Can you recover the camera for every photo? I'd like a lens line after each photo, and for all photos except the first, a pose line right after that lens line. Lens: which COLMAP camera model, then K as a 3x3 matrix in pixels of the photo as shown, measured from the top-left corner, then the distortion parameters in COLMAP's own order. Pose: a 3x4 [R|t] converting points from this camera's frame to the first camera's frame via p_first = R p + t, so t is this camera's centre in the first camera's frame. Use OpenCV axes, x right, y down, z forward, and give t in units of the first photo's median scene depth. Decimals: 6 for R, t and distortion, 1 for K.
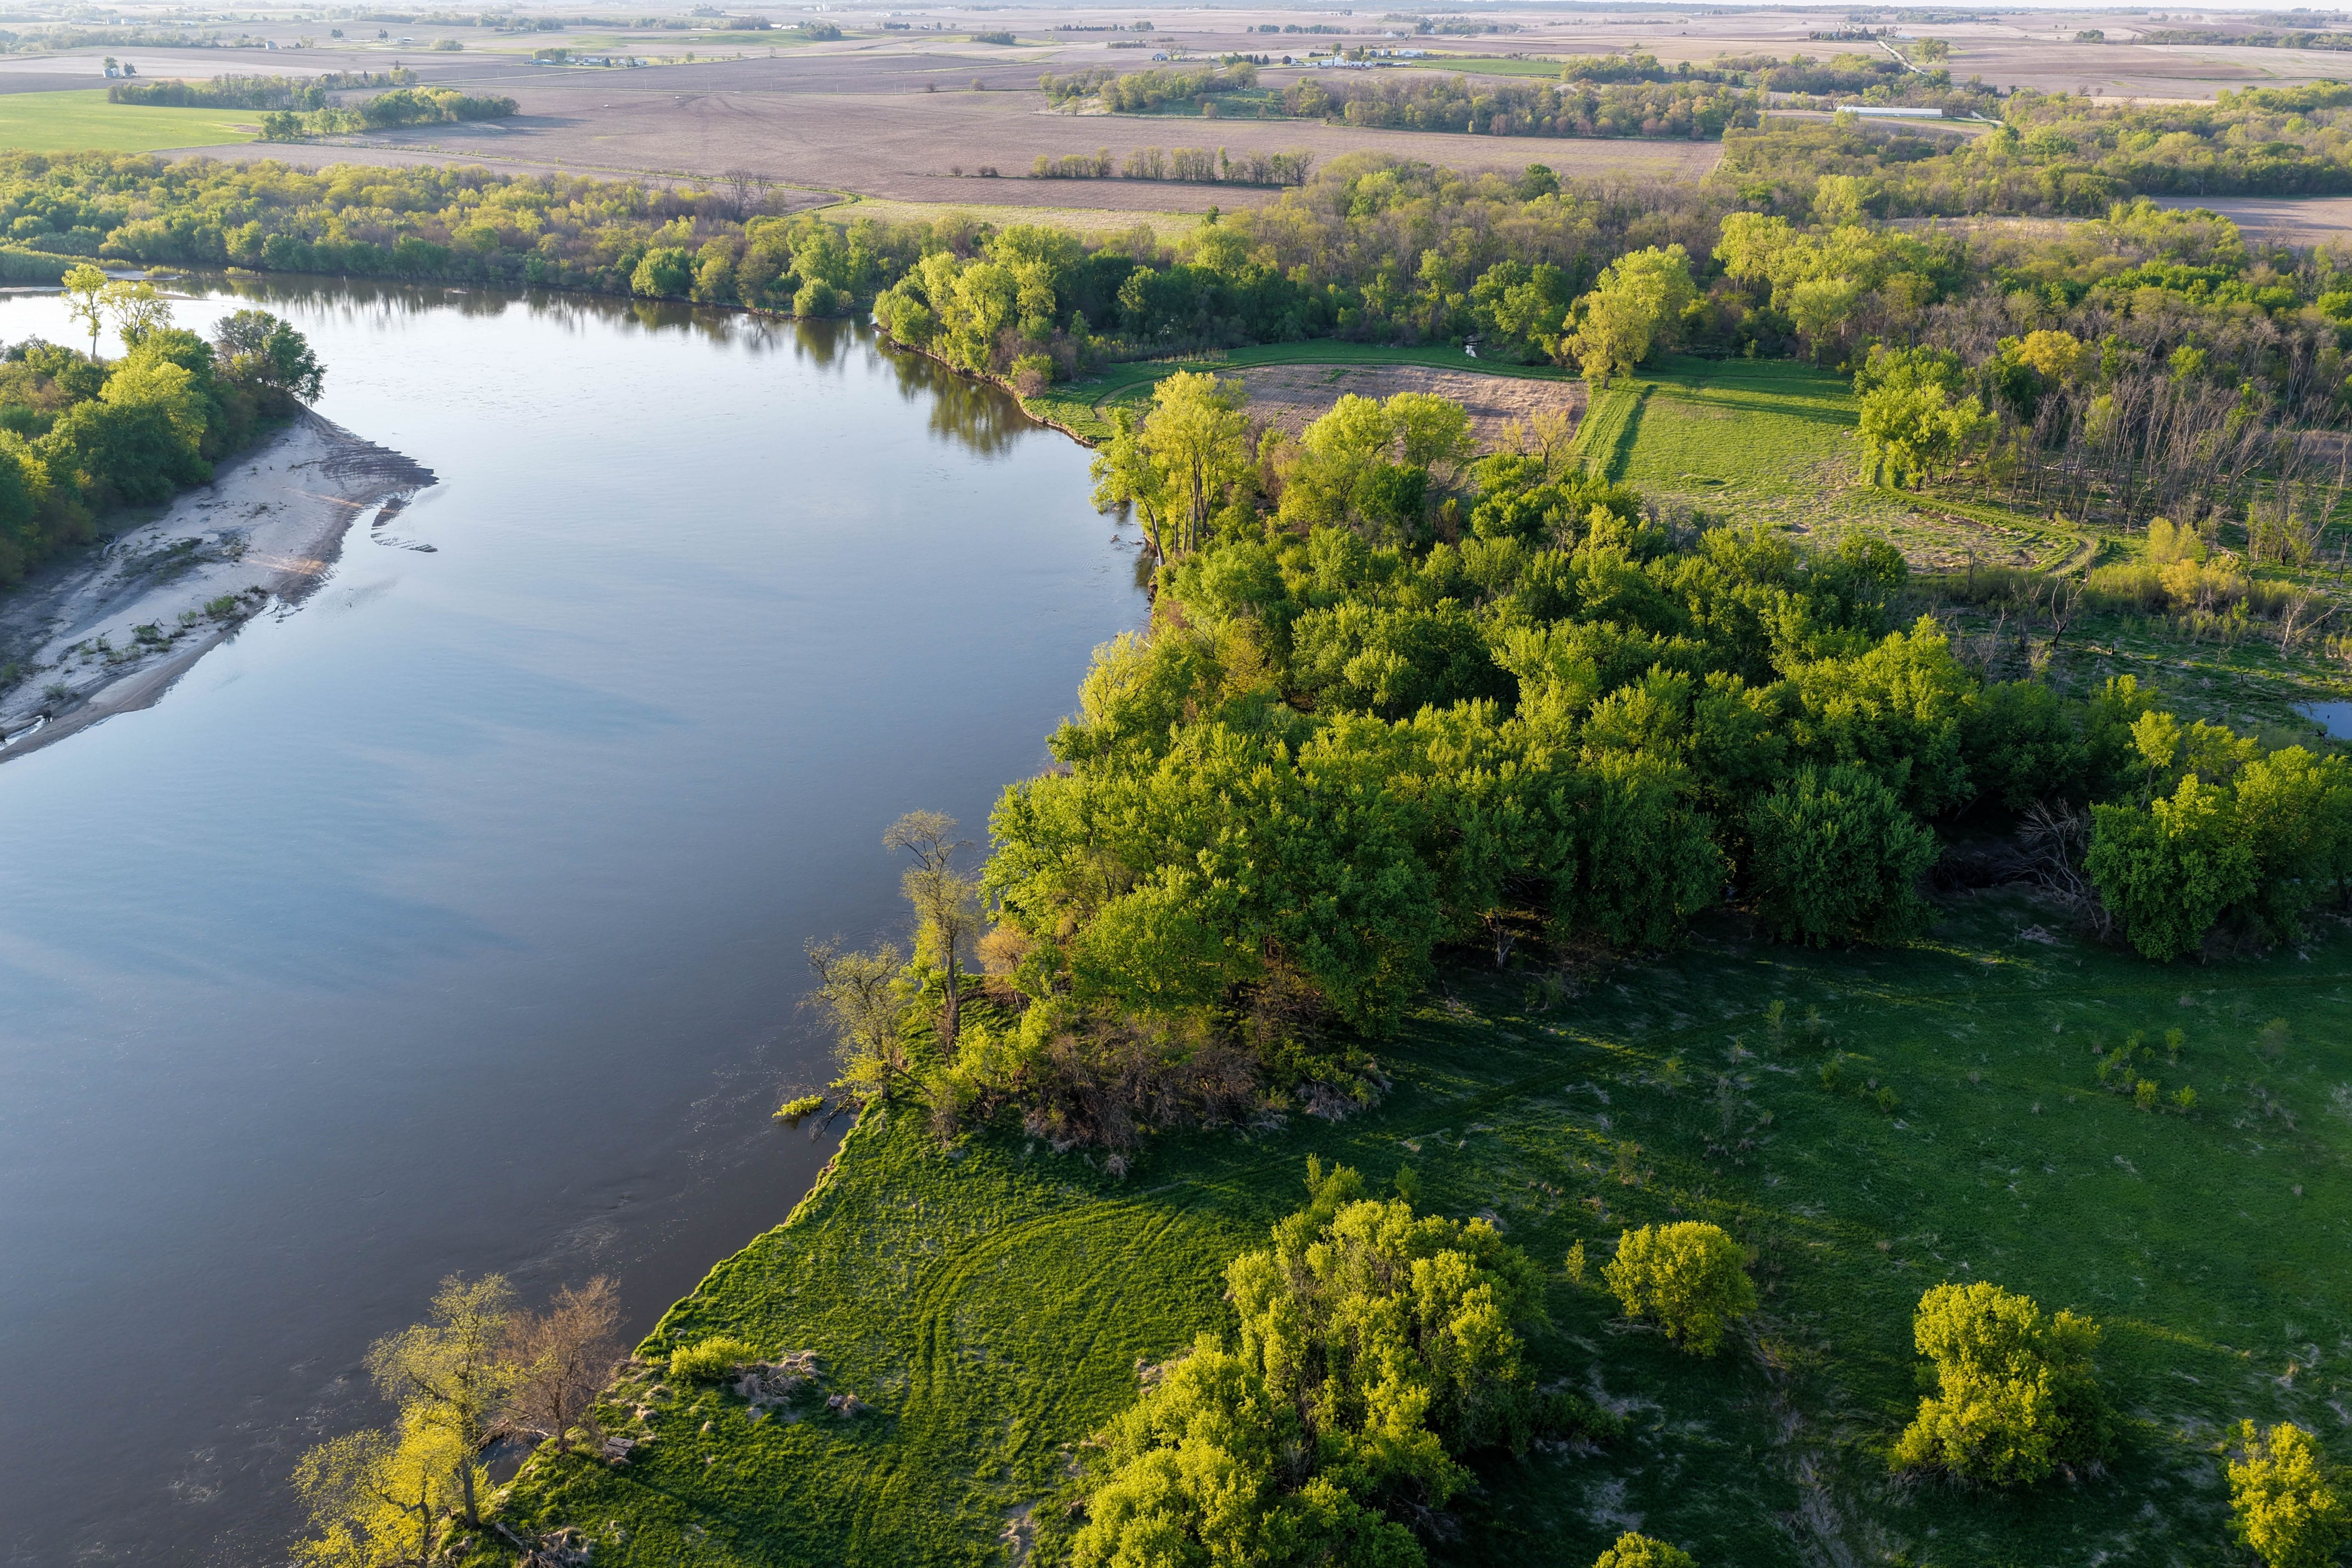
lens RADIAL K [[1949.0, 0, 1184.0], [0, 1949.0, 776.7], [0, 0, 1]] dist [-0.011419, 0.034029]
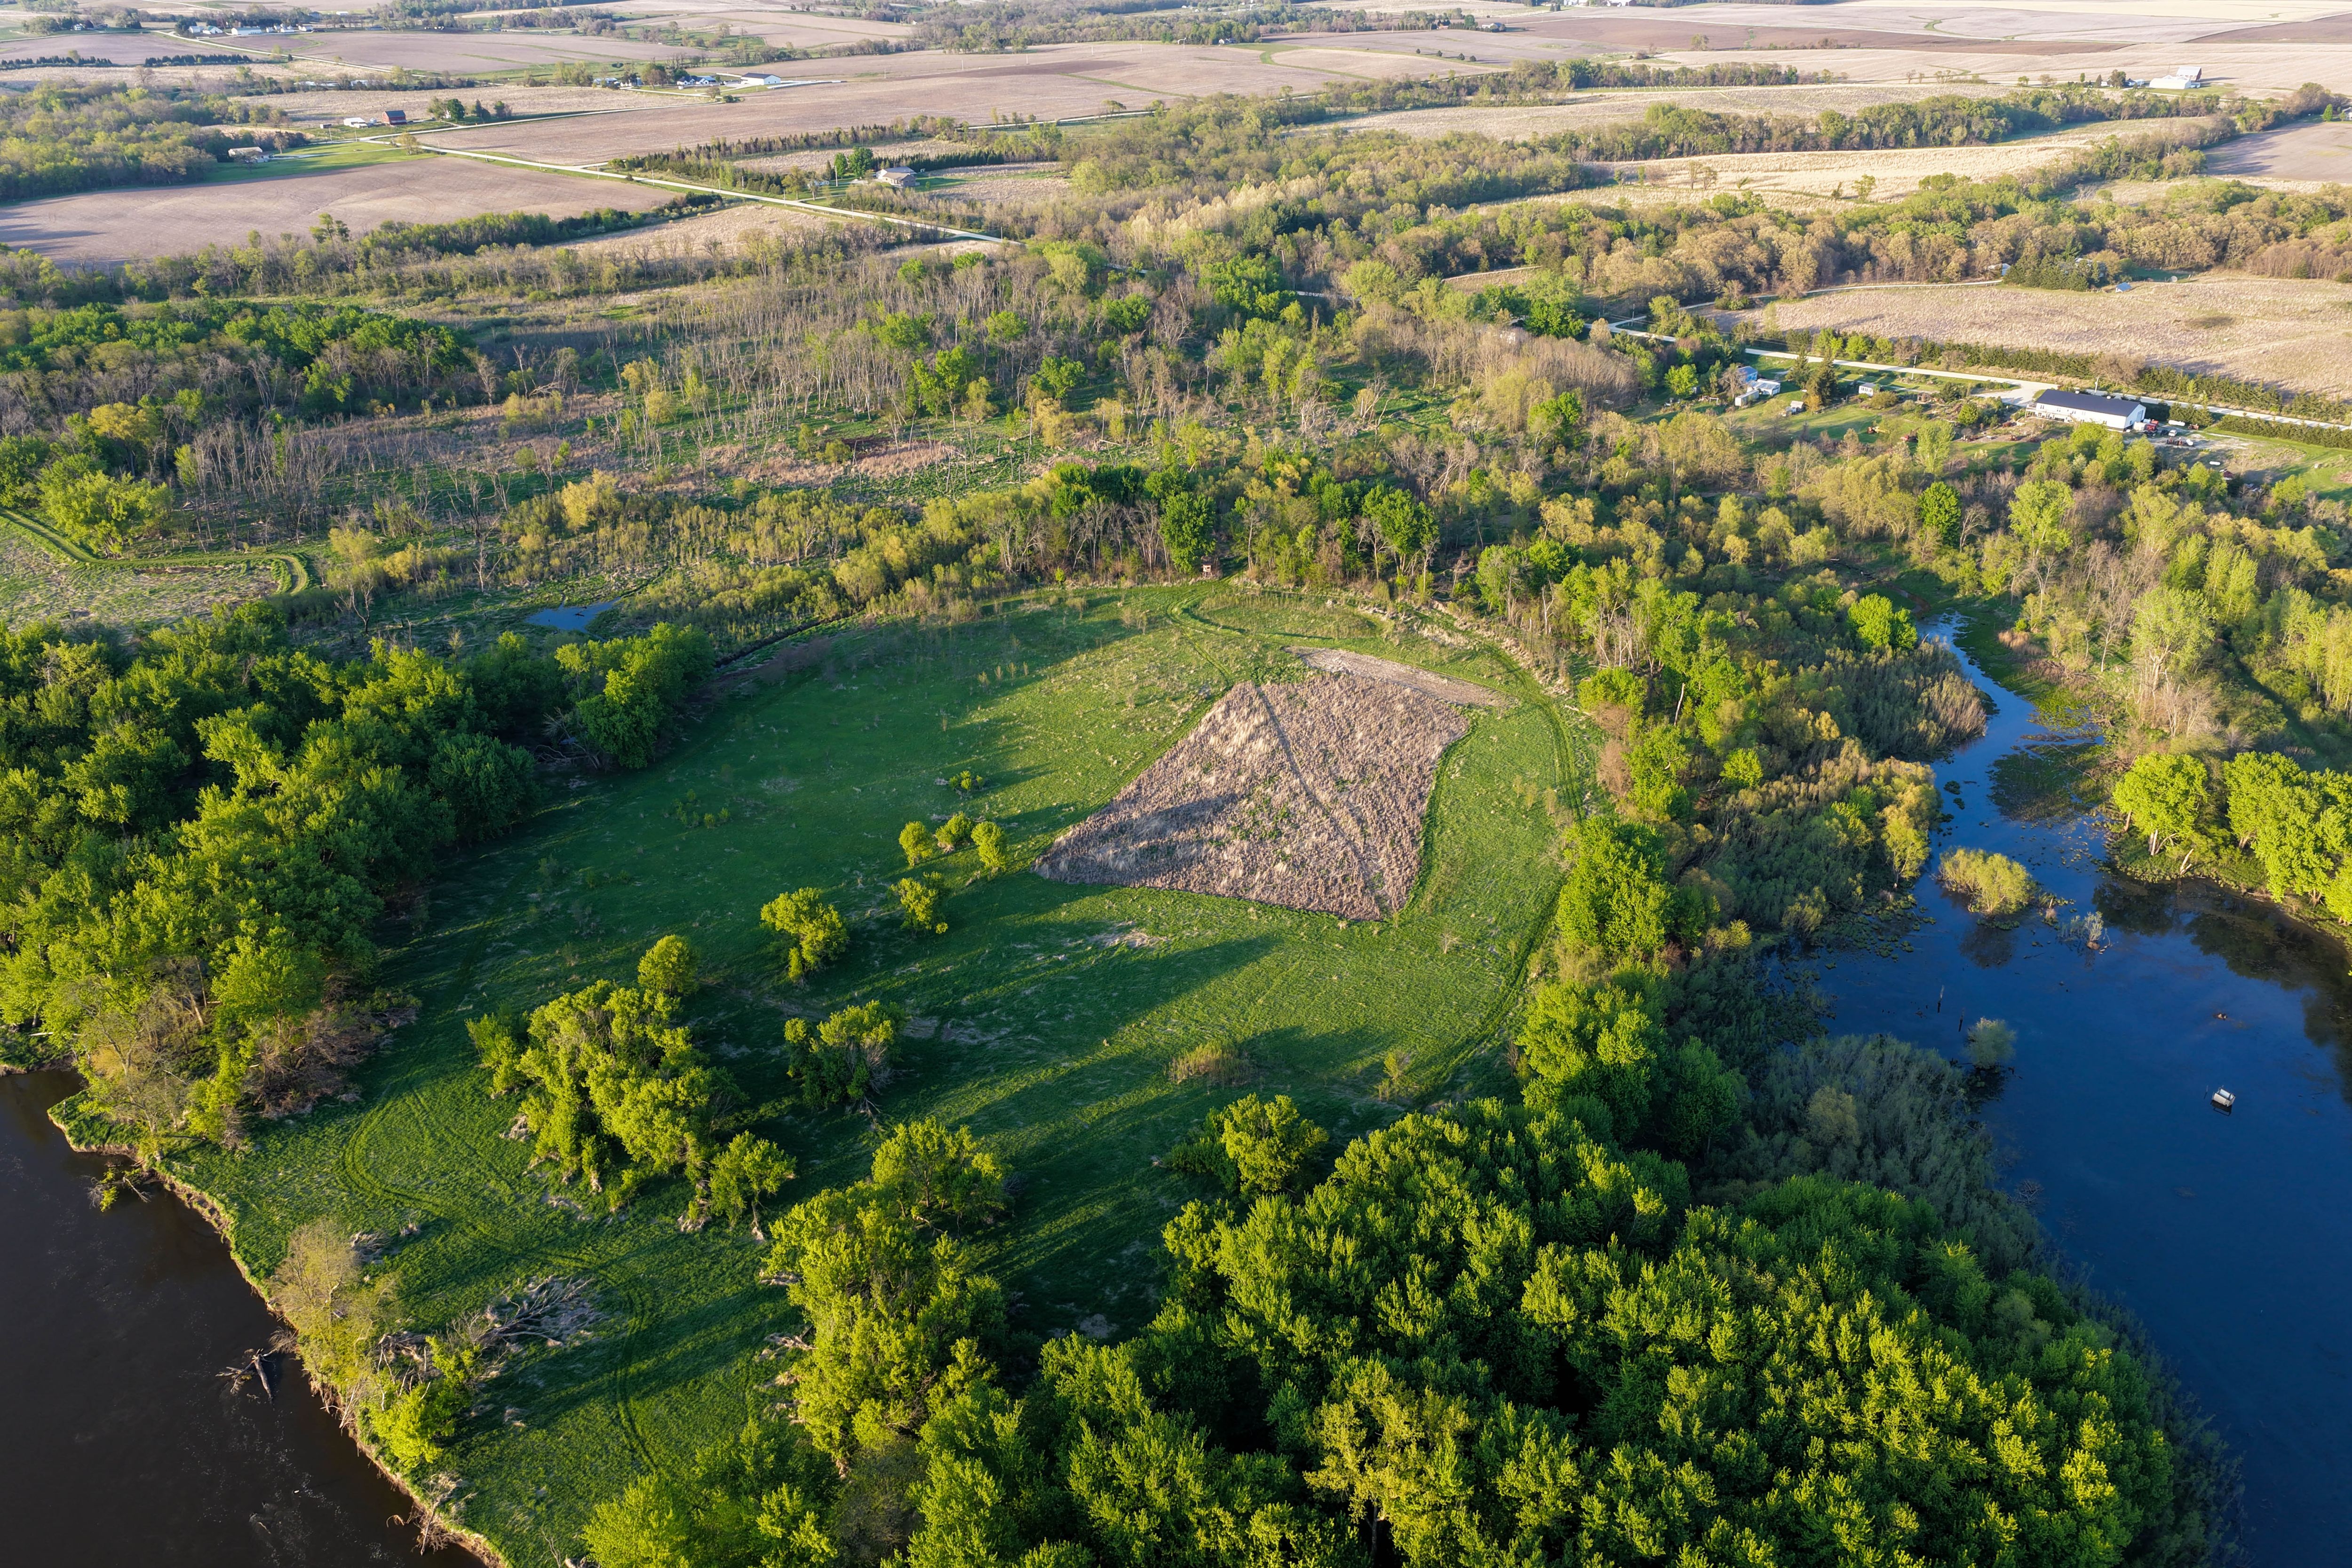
lens RADIAL K [[1949.0, 0, 1178.1], [0, 1949.0, 789.8], [0, 0, 1]] dist [-0.011419, 0.034029]
pose [[0.440558, -0.376953, 0.814748, -0.524150], [0.338561, 0.910321, 0.238101, -0.102661], [-0.831435, 0.170945, 0.528671, -0.262684]]
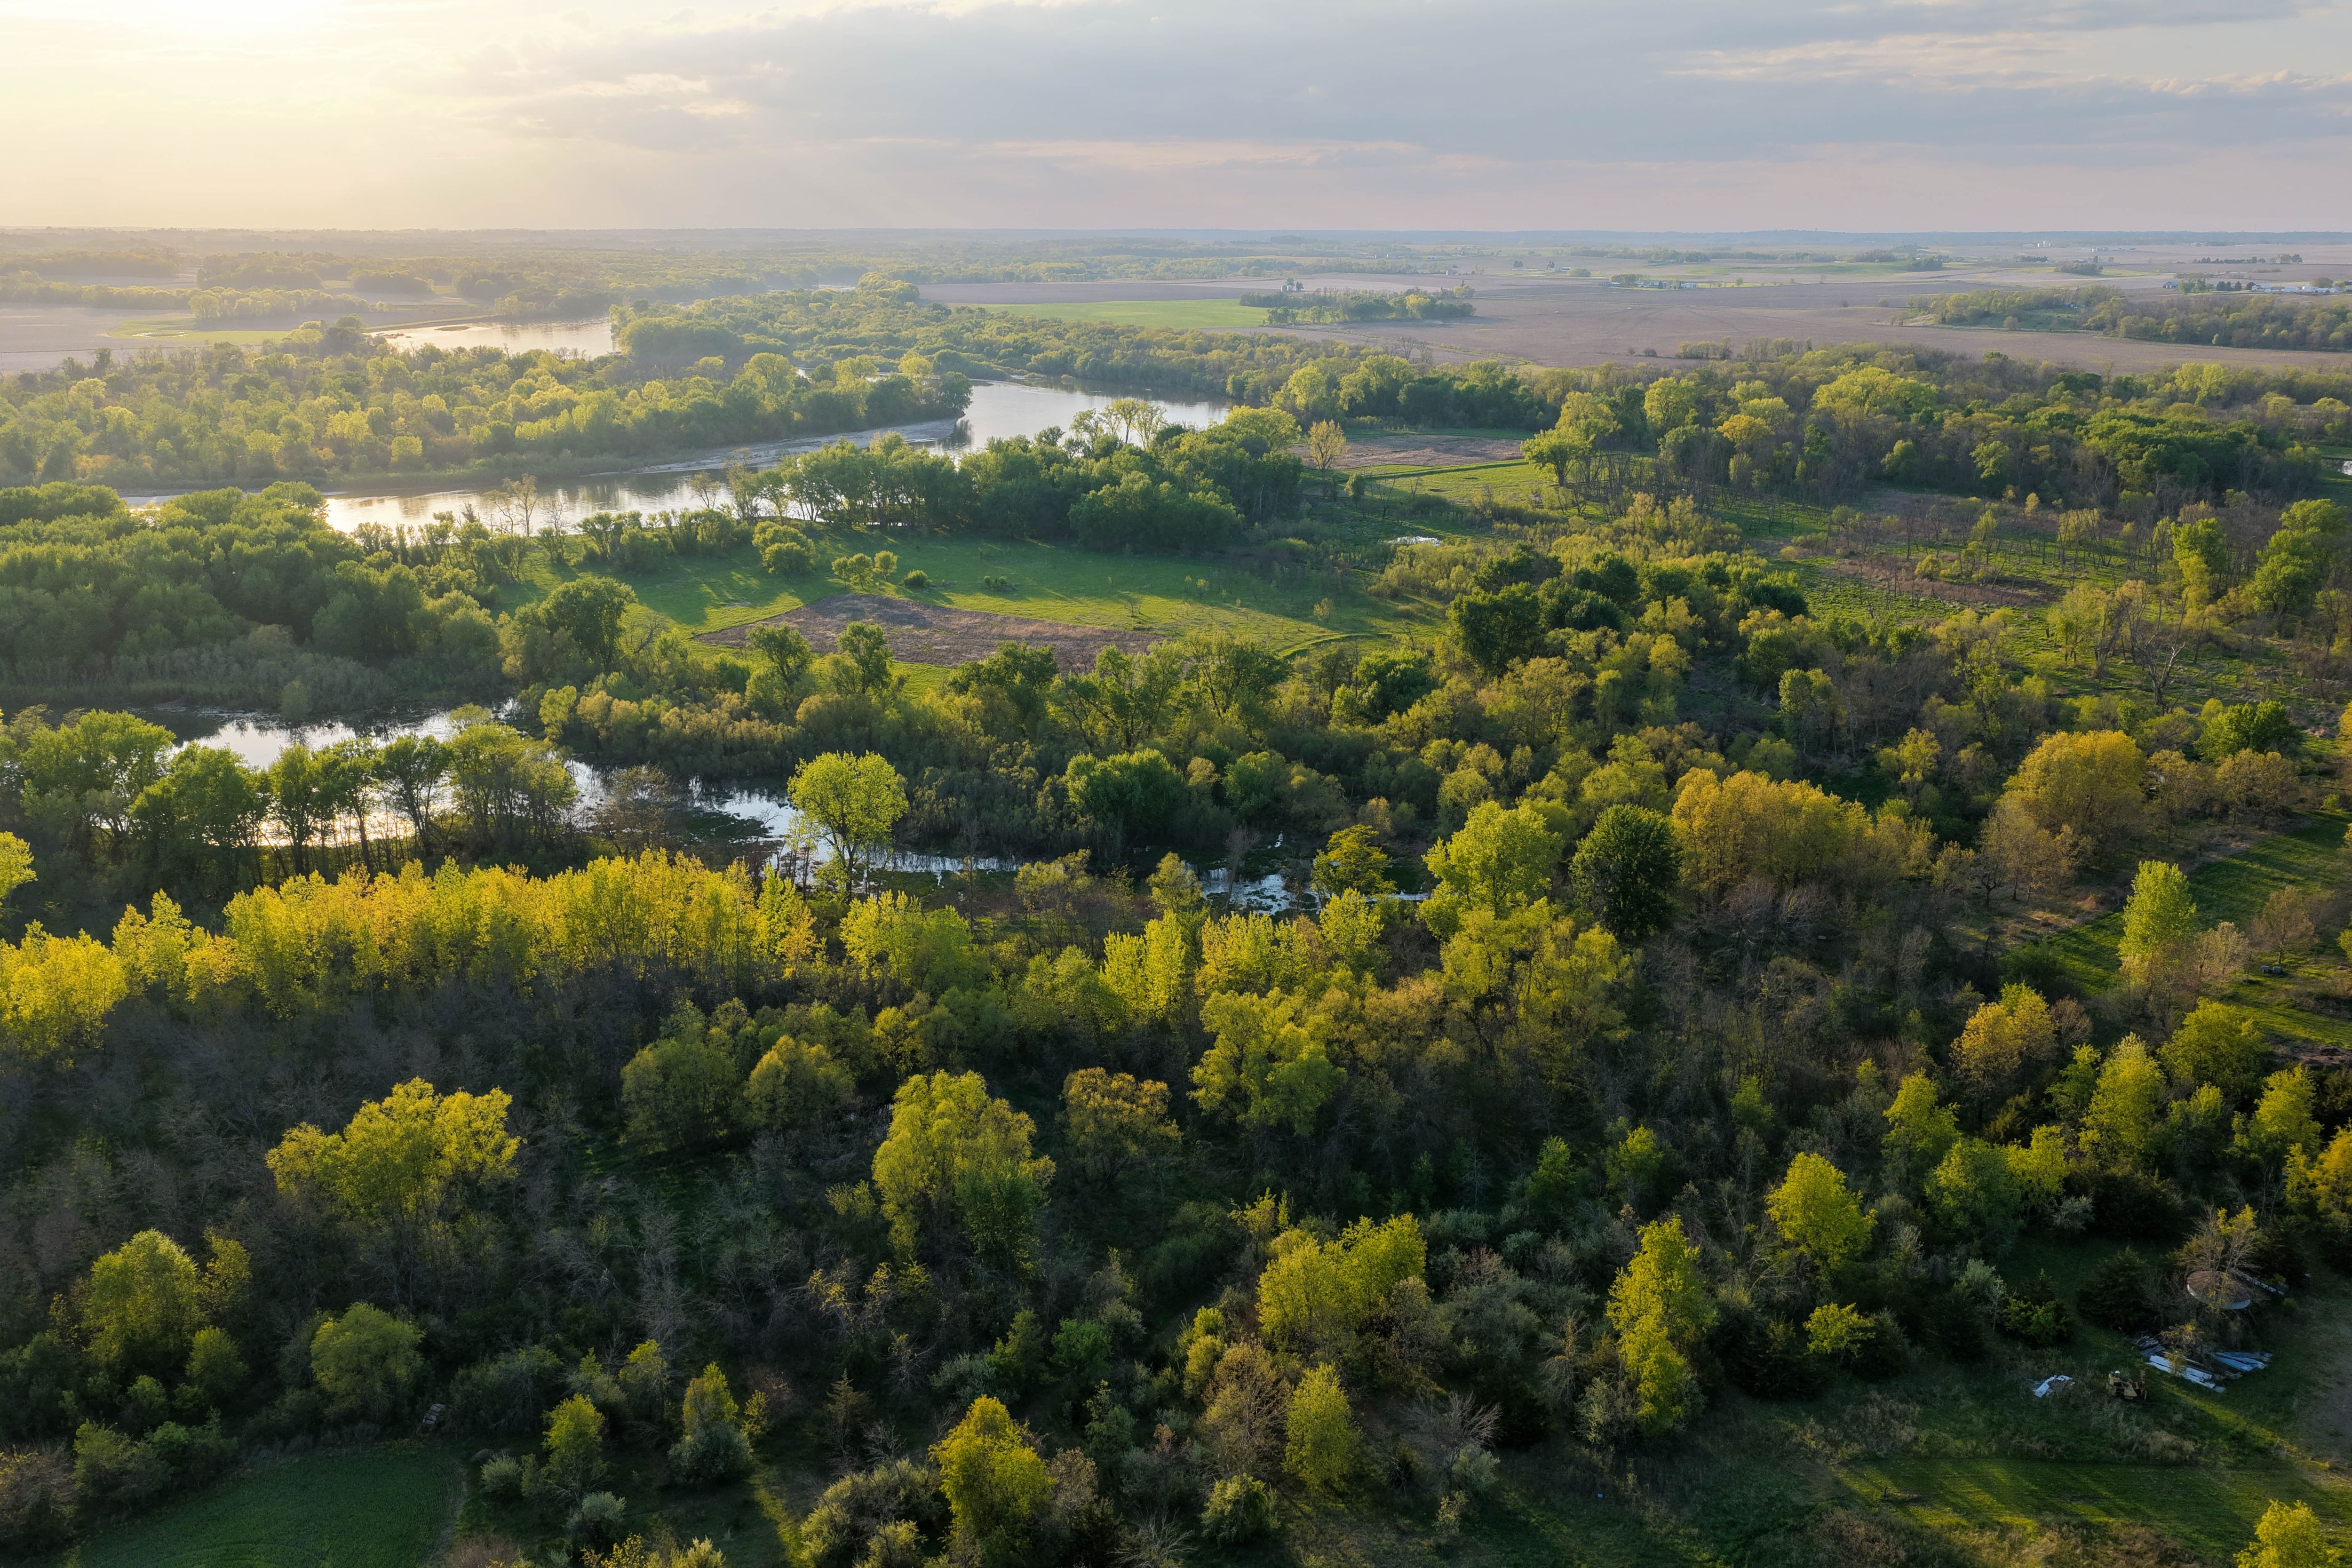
lens RADIAL K [[1949.0, 0, 1184.2], [0, 1949.0, 780.1], [0, 0, 1]] dist [-0.011419, 0.034029]
pose [[0.805346, 0.154662, -0.572274, 1.511727], [-0.216191, 0.975507, -0.040601, 0.334915], [0.551978, 0.156418, 0.819057, -0.765144]]
